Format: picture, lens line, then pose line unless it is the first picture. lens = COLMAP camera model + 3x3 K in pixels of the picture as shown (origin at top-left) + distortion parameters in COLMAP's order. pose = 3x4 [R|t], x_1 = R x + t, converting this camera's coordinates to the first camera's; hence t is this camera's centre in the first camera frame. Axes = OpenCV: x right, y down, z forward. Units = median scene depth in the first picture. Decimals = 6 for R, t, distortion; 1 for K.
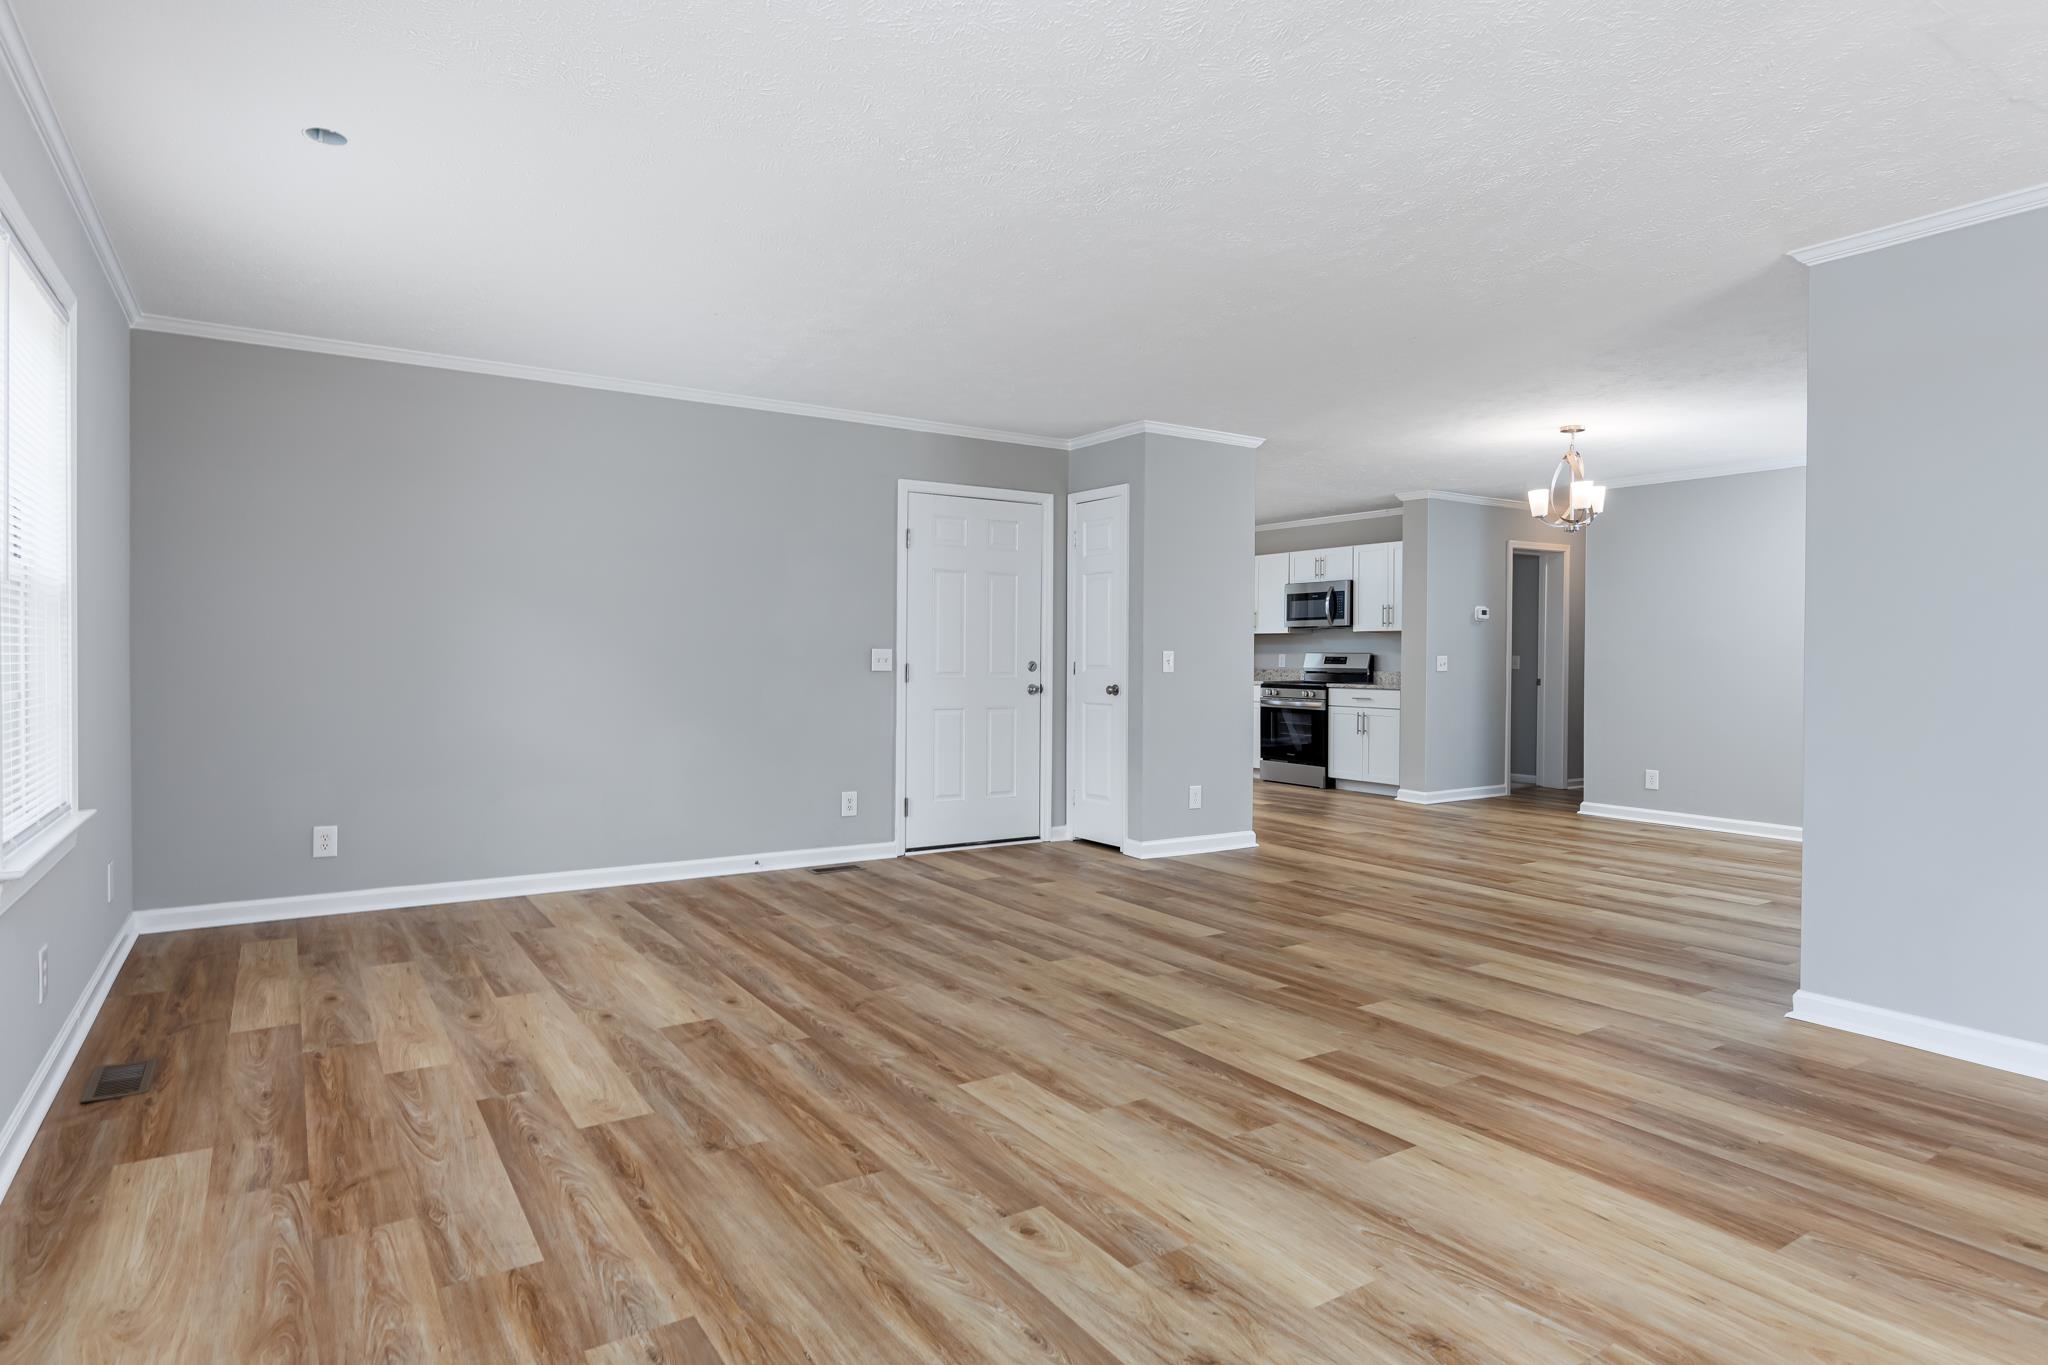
lens RADIAL K [[1142.5, 0, 1032.6], [0, 1142.5, 672.1], [0, 0, 1]] dist [0.001431, -0.001040]
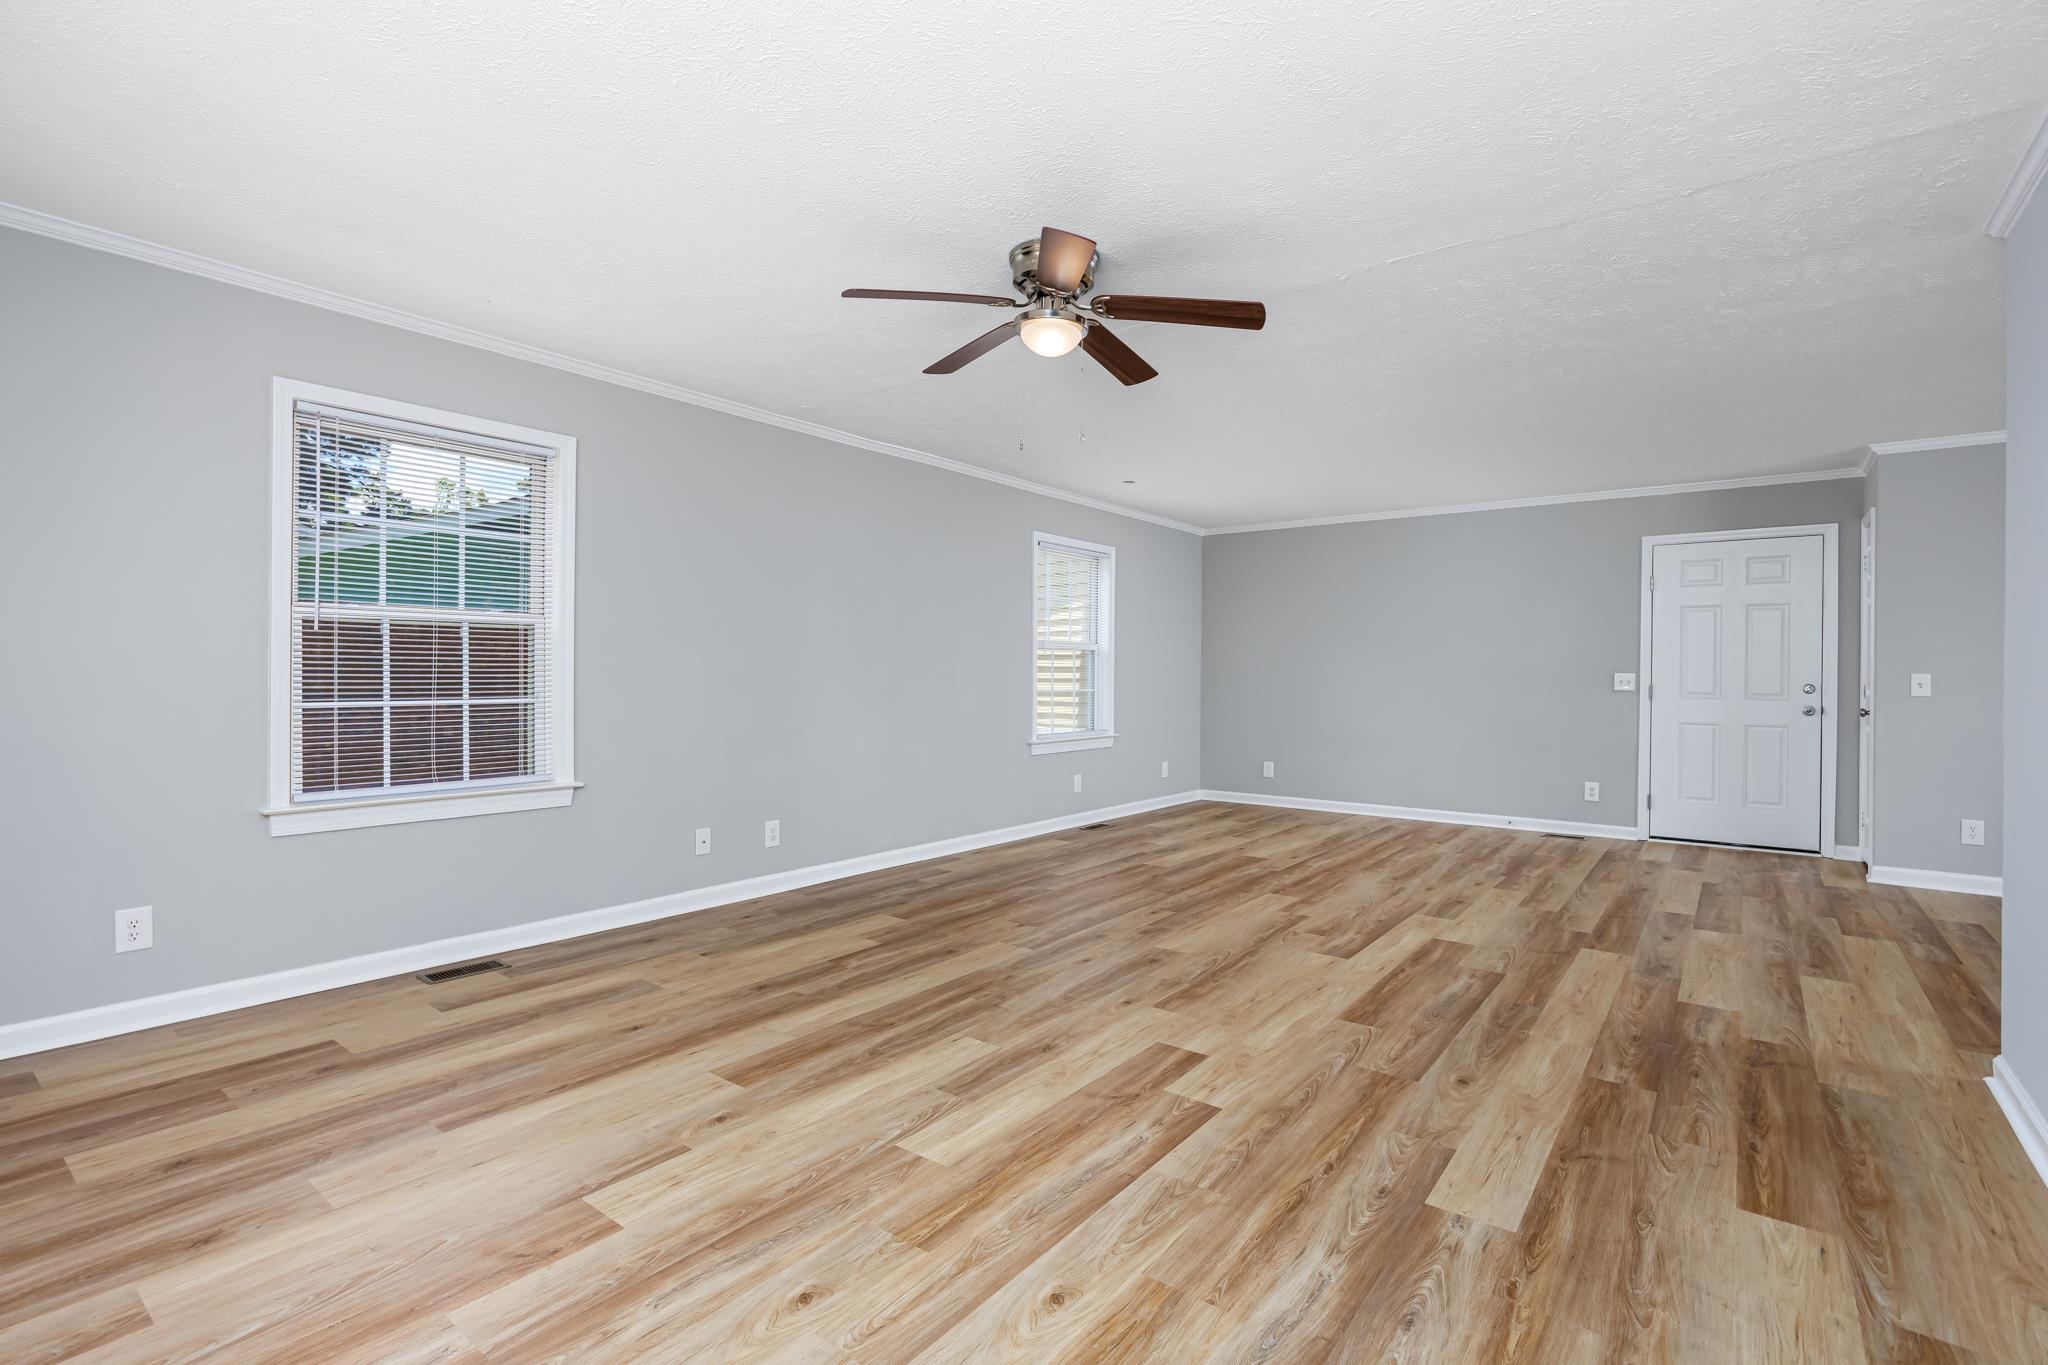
lens RADIAL K [[949.4, 0, 1024.0], [0, 949.4, 682.5], [0, 0, 1]] dist [0.001423, 0.000461]
pose [[0.328997, 0.005103, -0.944317, 1.394737], [-0.017883, 0.999840, -0.000827, 0.006189], [0.944162, 0.017160, 0.329035, 0.053478]]
